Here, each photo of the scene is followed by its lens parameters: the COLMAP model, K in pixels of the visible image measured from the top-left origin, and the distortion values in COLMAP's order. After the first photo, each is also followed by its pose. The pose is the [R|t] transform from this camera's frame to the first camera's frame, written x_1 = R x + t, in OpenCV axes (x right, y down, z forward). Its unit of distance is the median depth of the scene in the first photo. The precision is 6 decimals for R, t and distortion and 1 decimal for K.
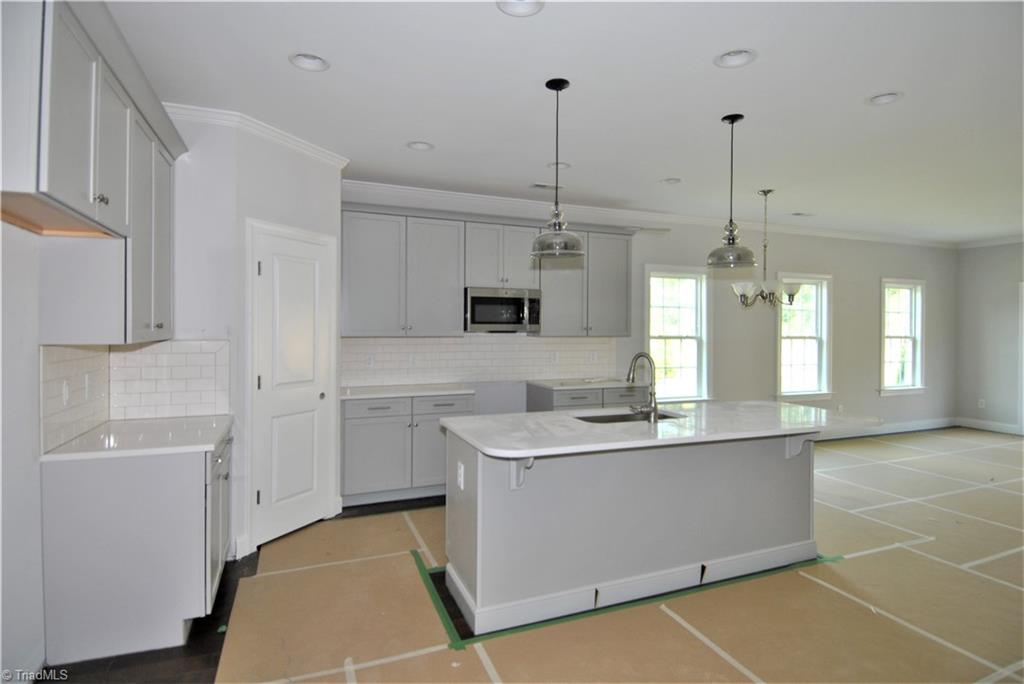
lens RADIAL K [[535.8, 0, 518.8], [0, 535.8, 329.4], [0, 0, 1]] dist [0.053292, -0.055960]
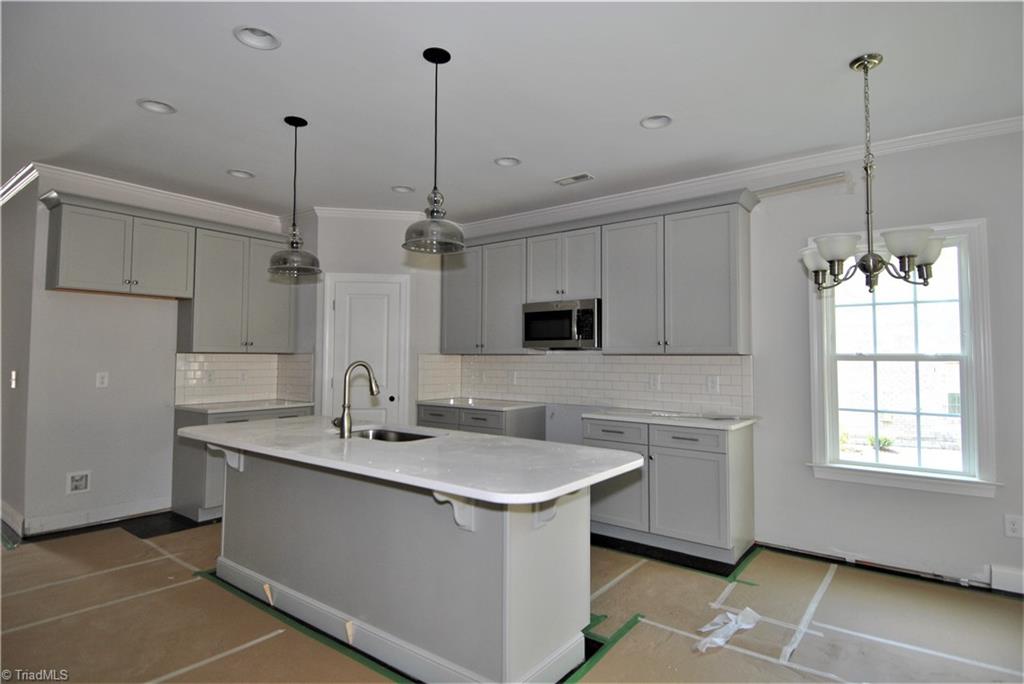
lens RADIAL K [[535.8, 0, 518.8], [0, 535.8, 329.4], [0, 0, 1]] dist [0.053292, -0.055960]
pose [[0.506678, -0.050247, -0.860670, 0.817021], [-0.004290, 0.998141, -0.060798, 0.031063], [0.862125, 0.034497, 0.505521, 0.543343]]
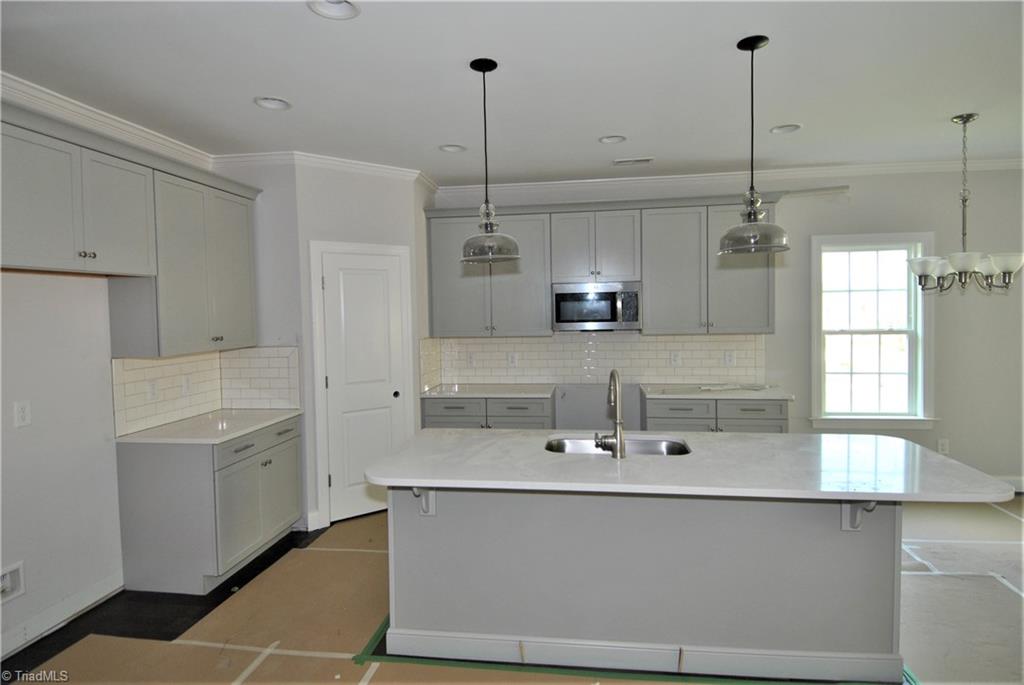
lens RADIAL K [[549.7, 0, 518.5], [0, 549.7, 329.4], [0, 0, 1]] dist [0.058785, -0.064087]
pose [[0.863990, -0.004296, -0.503490, 0.370766], [0.022887, 0.999265, 0.030748, -0.032716], [0.502988, -0.038089, 0.863454, 0.149935]]
